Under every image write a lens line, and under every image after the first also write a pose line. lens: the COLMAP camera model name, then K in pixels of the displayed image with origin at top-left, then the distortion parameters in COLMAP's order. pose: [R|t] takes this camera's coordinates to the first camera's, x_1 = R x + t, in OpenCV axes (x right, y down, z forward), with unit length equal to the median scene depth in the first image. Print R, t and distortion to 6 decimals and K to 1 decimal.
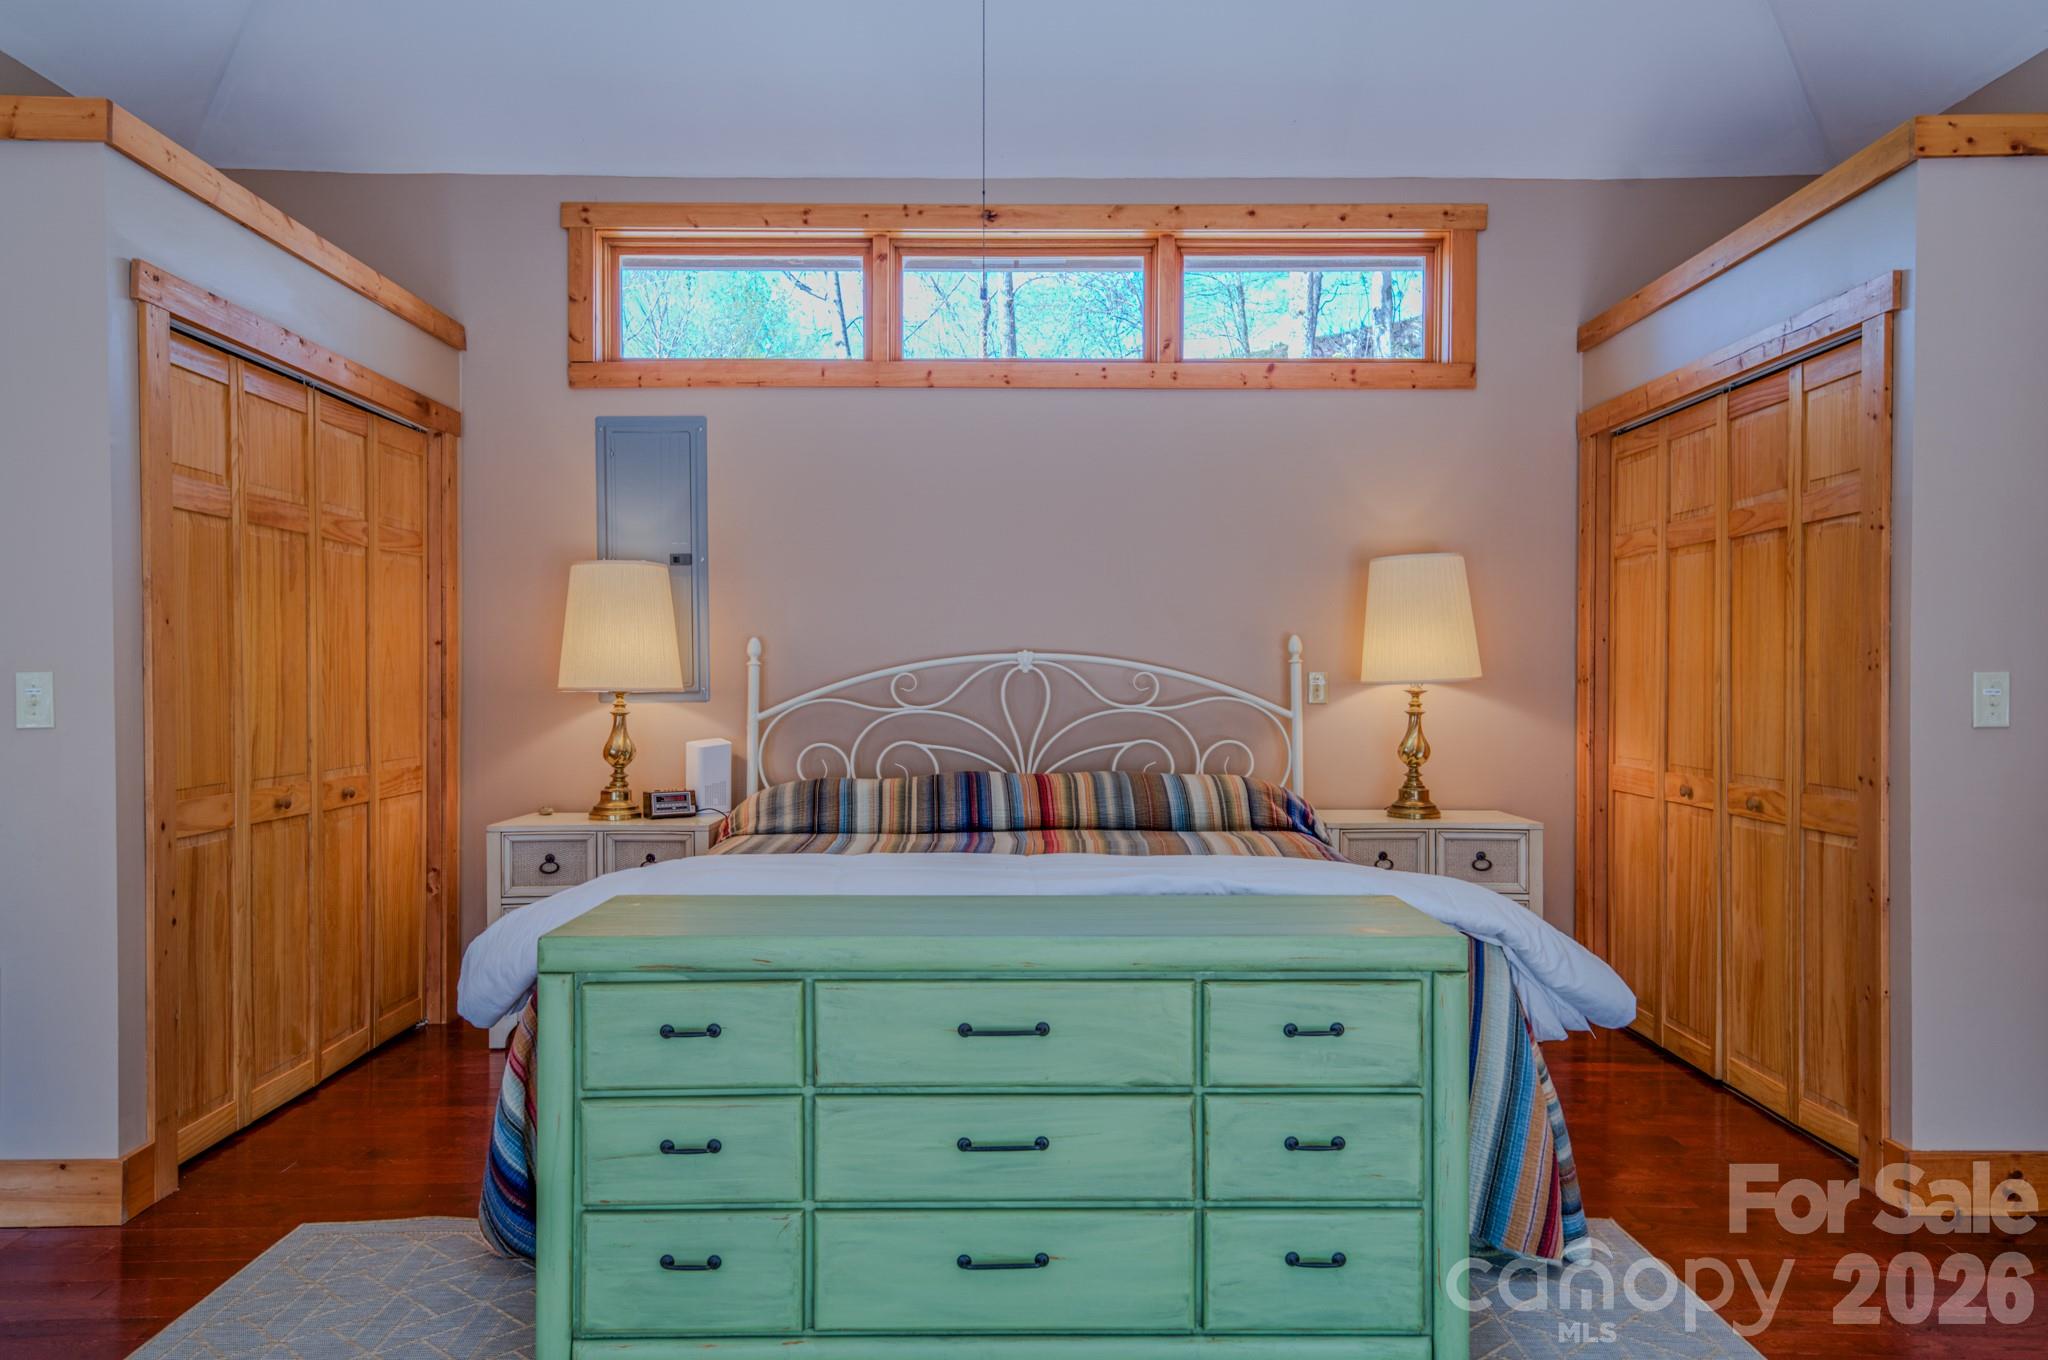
lens RADIAL K [[1382.6, 0, 1022.7], [0, 1382.6, 695.5], [0, 0, 1]] dist [0.029898, 0.000481]
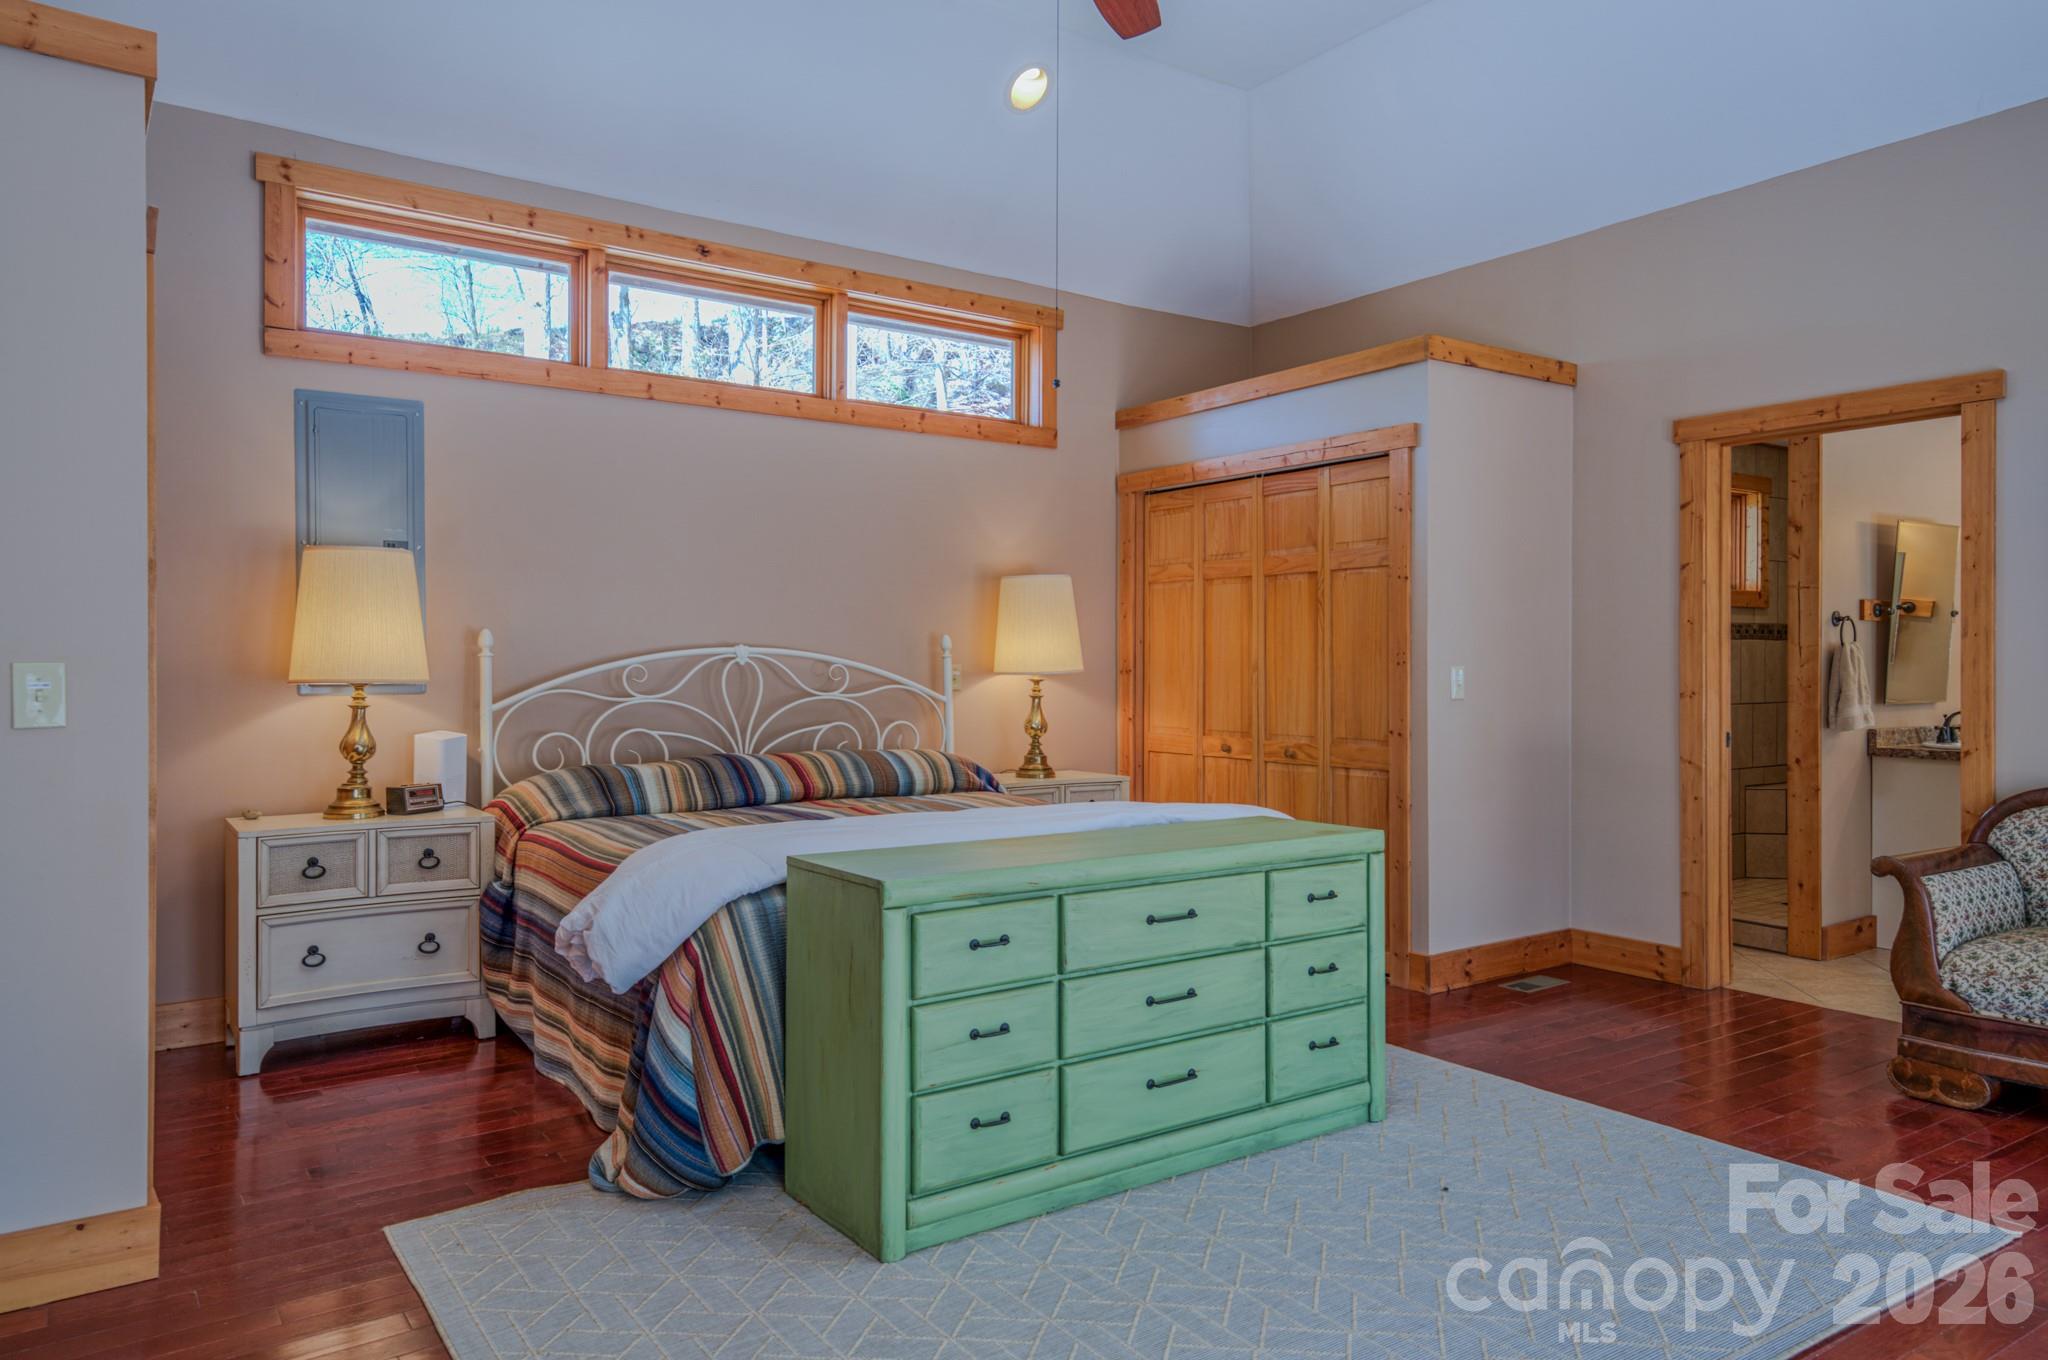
lens RADIAL K [[1347.4, 0, 1023.6], [0, 1347.4, 672.6], [0, 0, 1]] dist [0.027296, -0.000256]
pose [[0.821076, -0.001013, 0.570818, -0.469899], [0.006750, 0.999946, -0.007935, 0.000041], [-0.570779, 0.010368, 0.821038, -0.027832]]
